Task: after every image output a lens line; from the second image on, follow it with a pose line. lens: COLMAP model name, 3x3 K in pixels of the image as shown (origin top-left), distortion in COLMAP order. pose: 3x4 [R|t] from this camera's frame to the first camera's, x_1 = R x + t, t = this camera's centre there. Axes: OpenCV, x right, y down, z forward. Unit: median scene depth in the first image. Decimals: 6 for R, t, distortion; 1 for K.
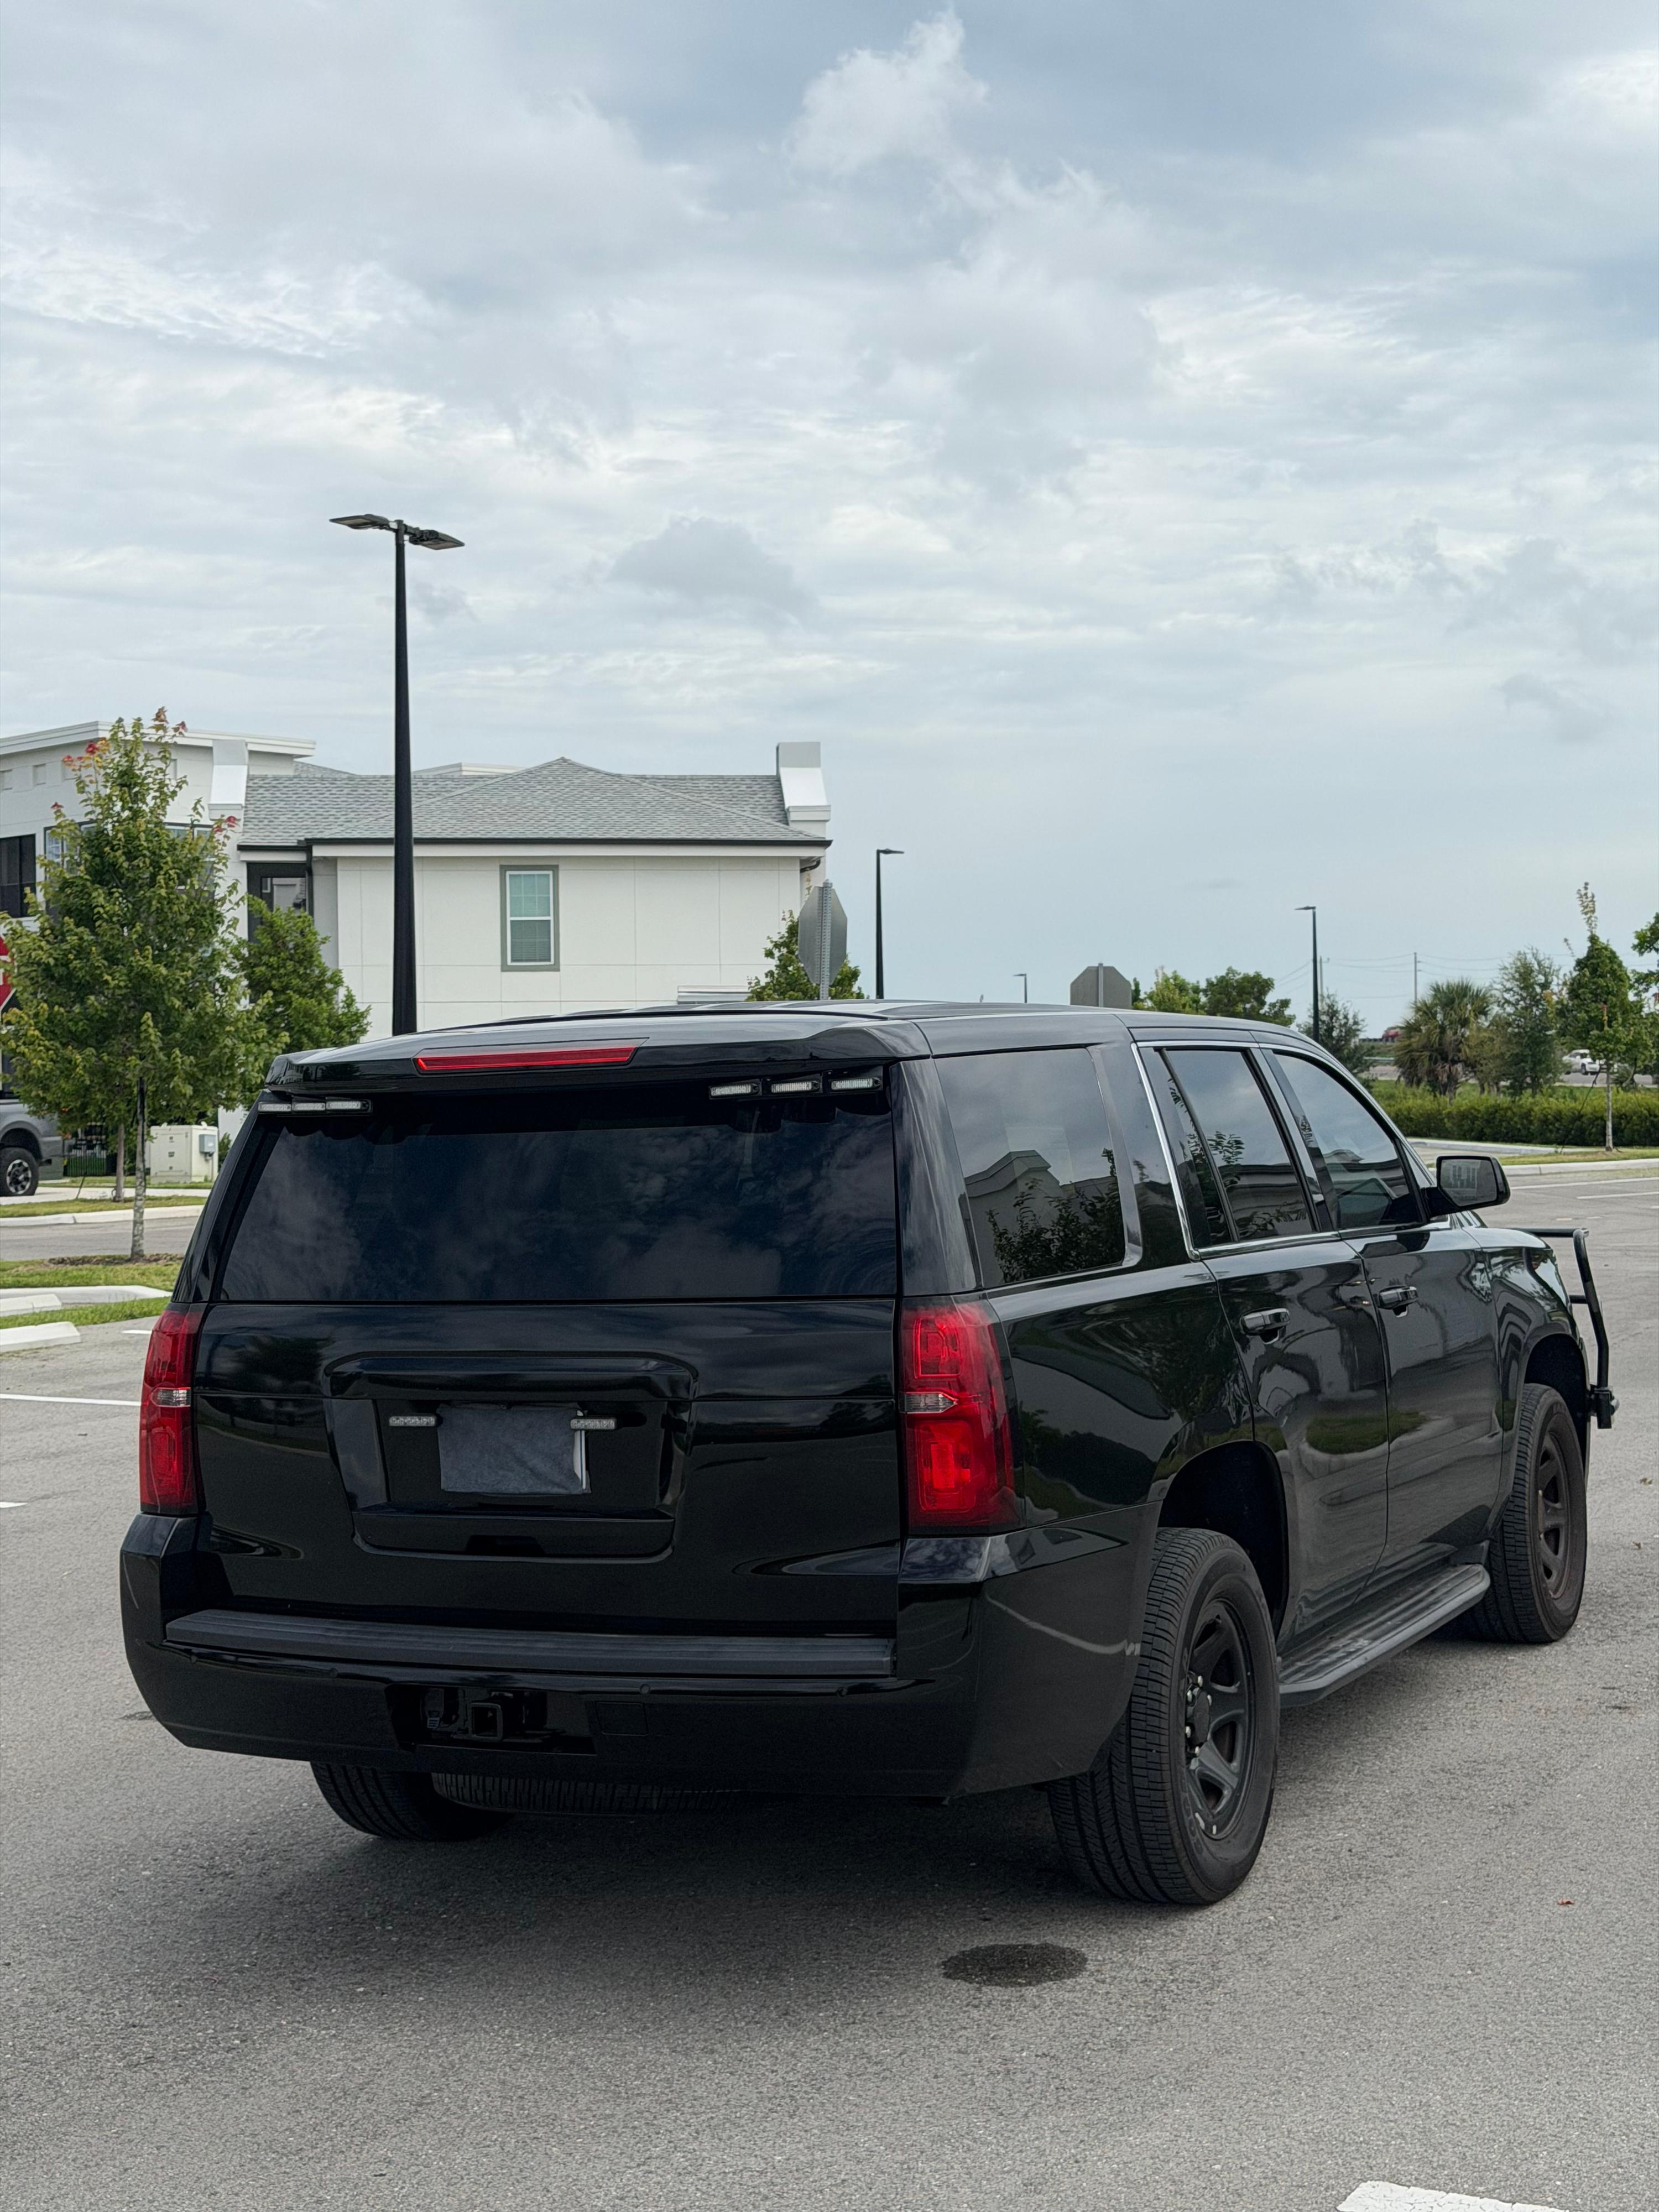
lens RADIAL K [[3109.7, 0, 775.2], [0, 3109.7, 1110.3], [0, 0, 1]] dist [0.156974, -0.059329]
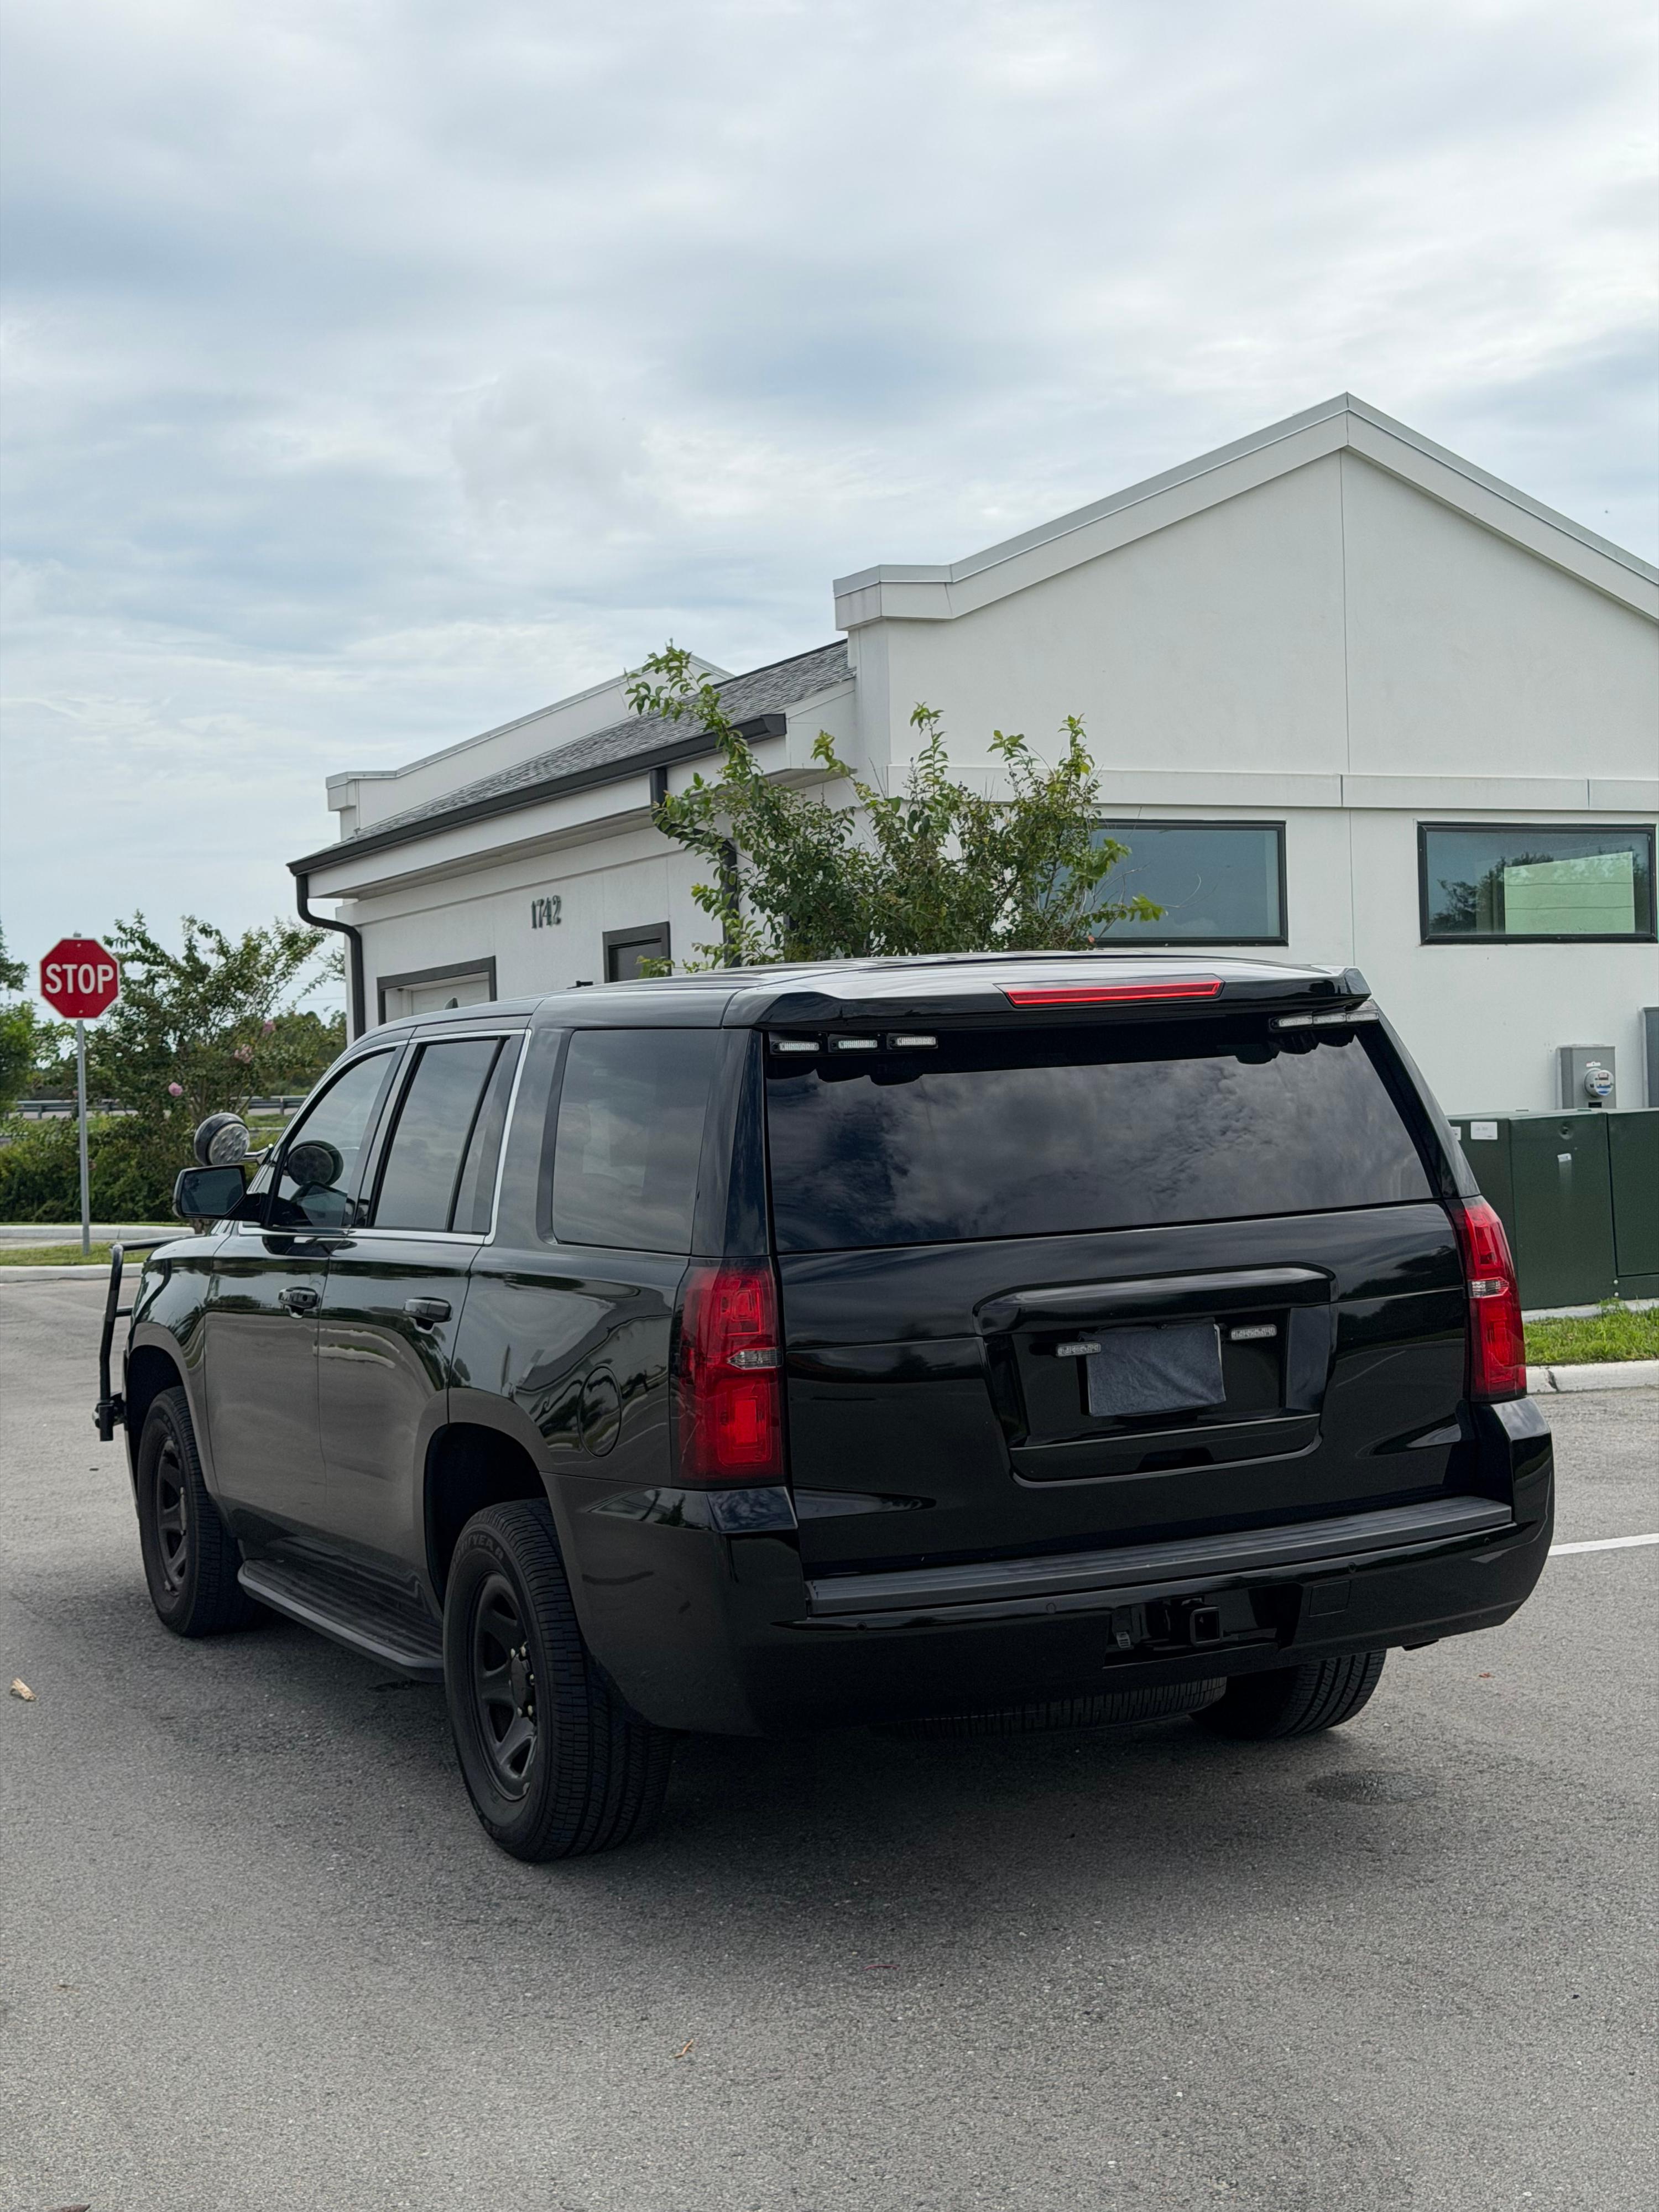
lens RADIAL K [[3109.7, 0, 775.2], [0, 3109.7, 1110.3], [0, 0, 1]] dist [0.156974, -0.059329]
pose [[0.624863, -0.009301, 0.780679, -0.942750], [0.030027, 0.999476, -0.012126, 0.030970], [-0.780157, 0.031019, 0.624814, 0.435520]]
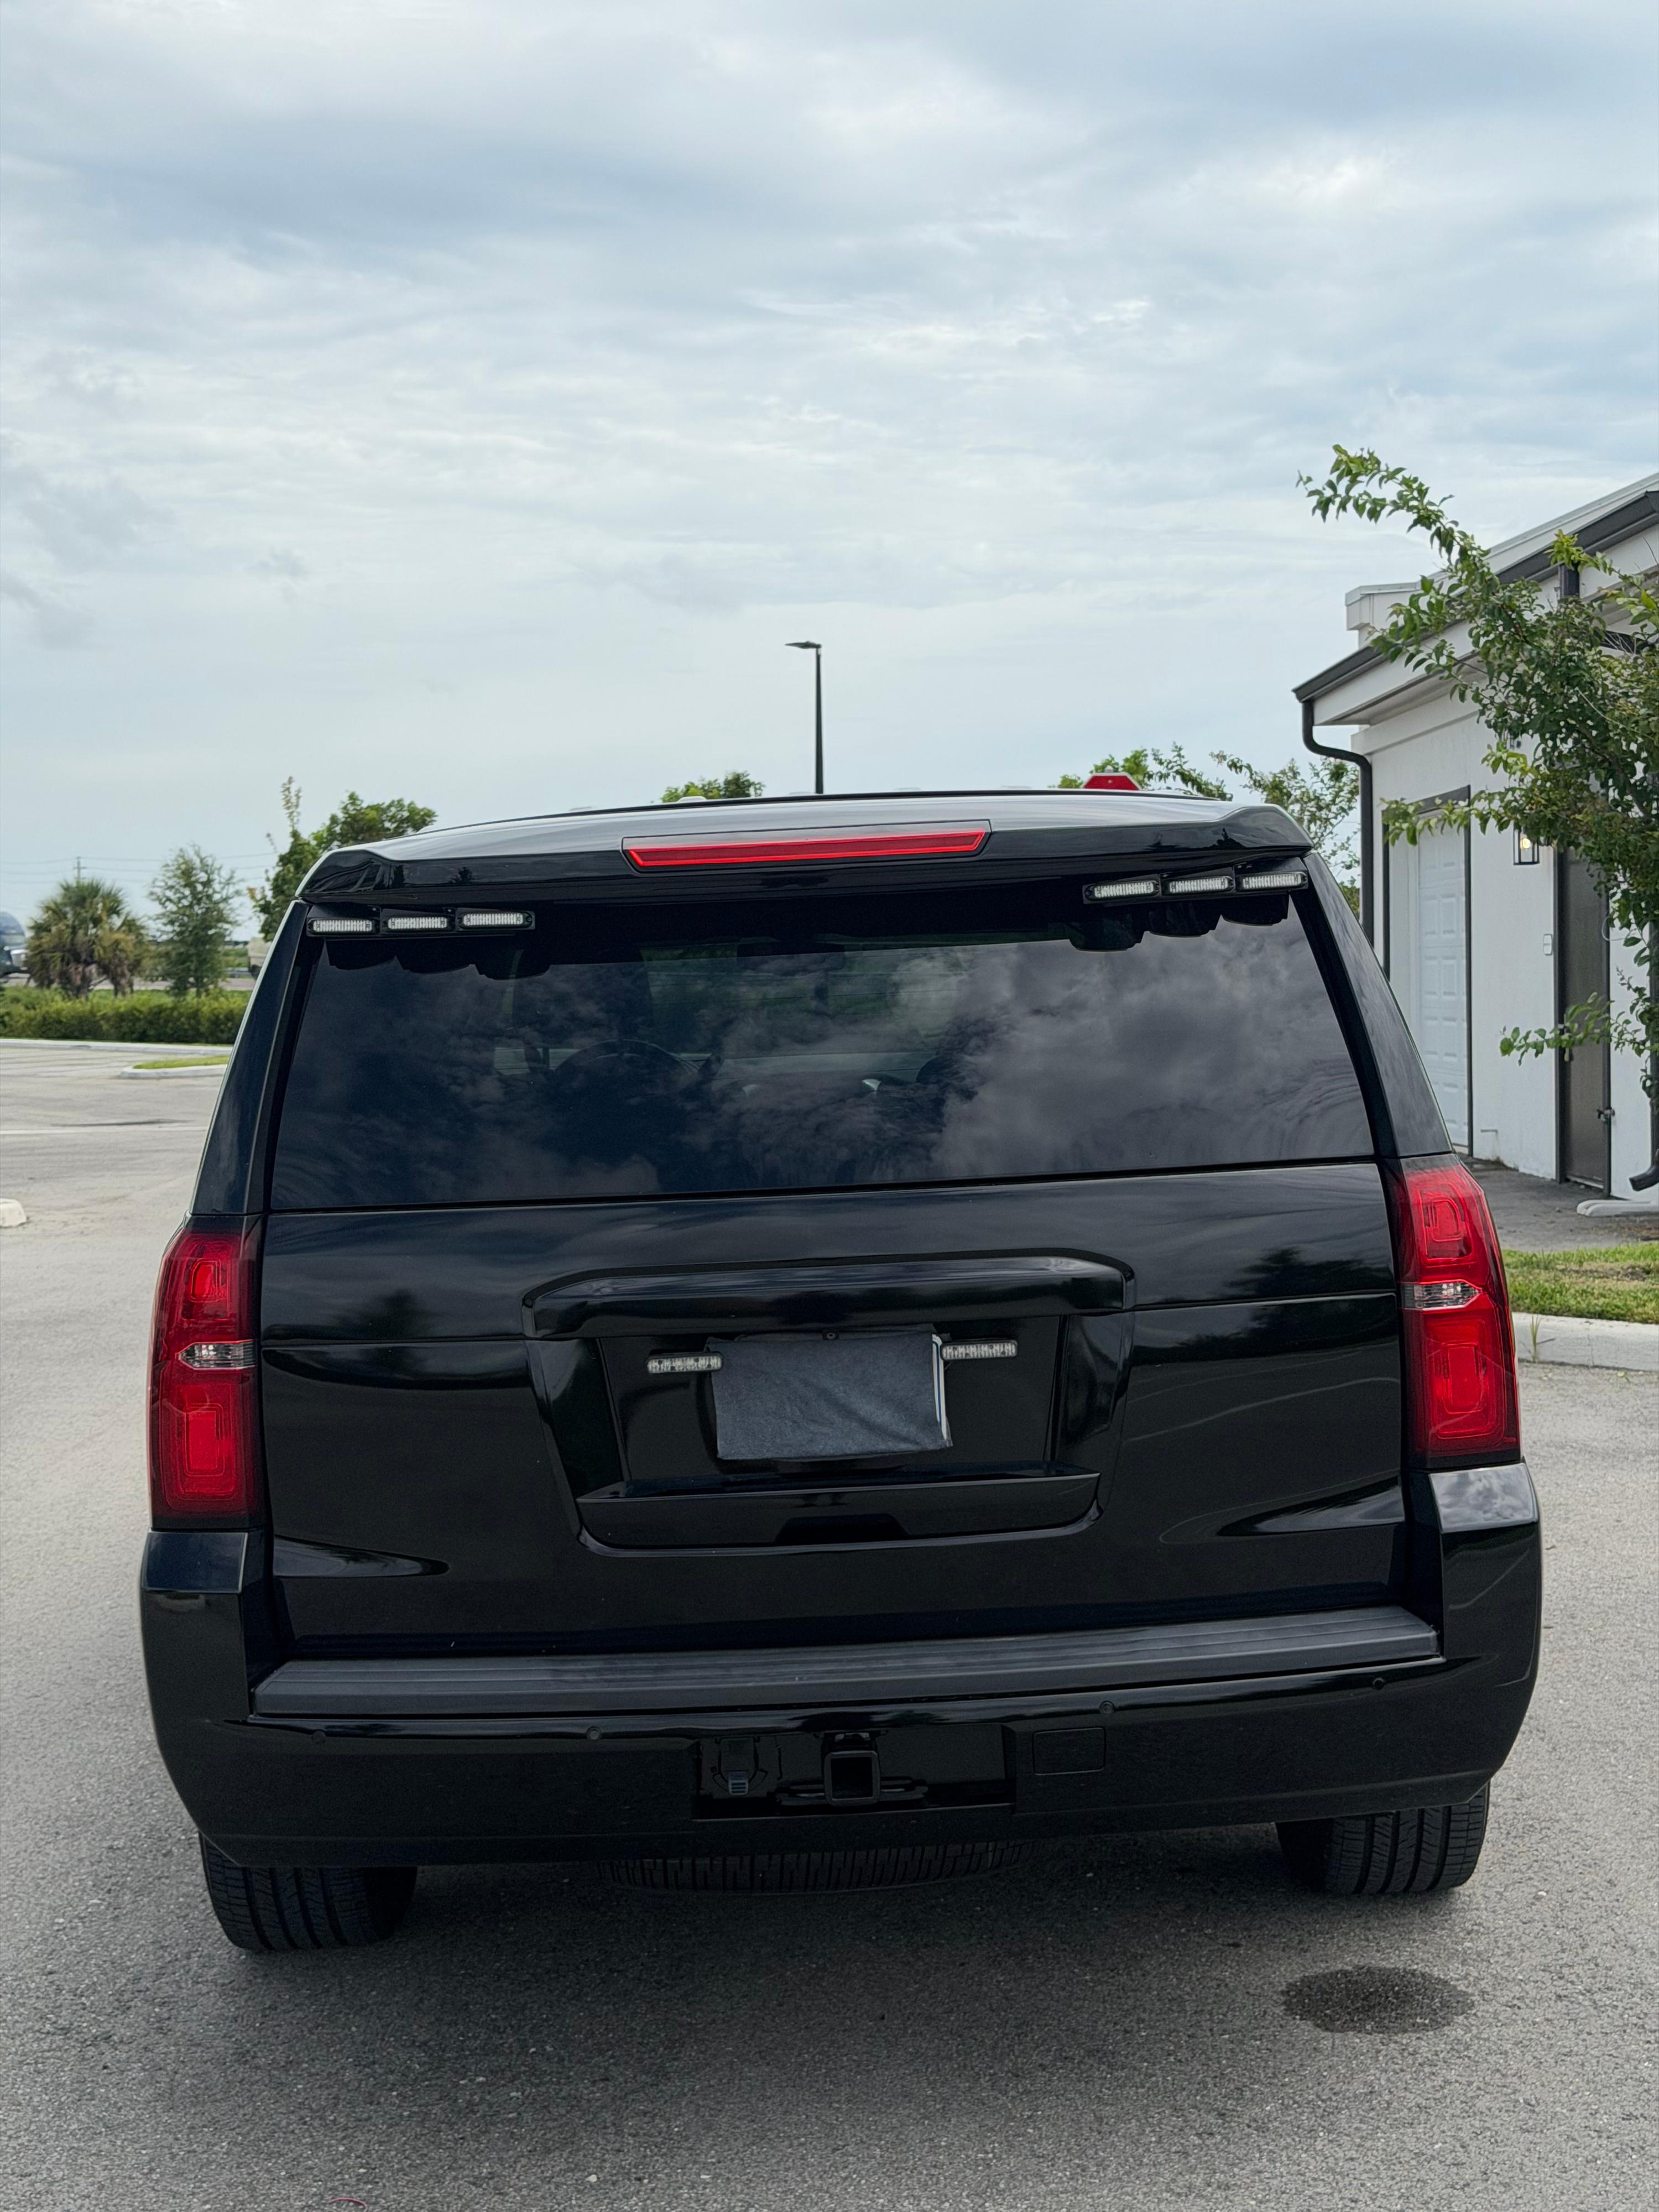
lens RADIAL K [[3109.7, 0, 775.2], [0, 3109.7, 1110.3], [0, 0, 1]] dist [0.156974, -0.059329]
pose [[0.887572, -0.027553, 0.459845, -0.409957], [0.014373, 0.999380, 0.032140, 0.019843], [-0.460446, -0.021917, 0.887417, 0.362419]]
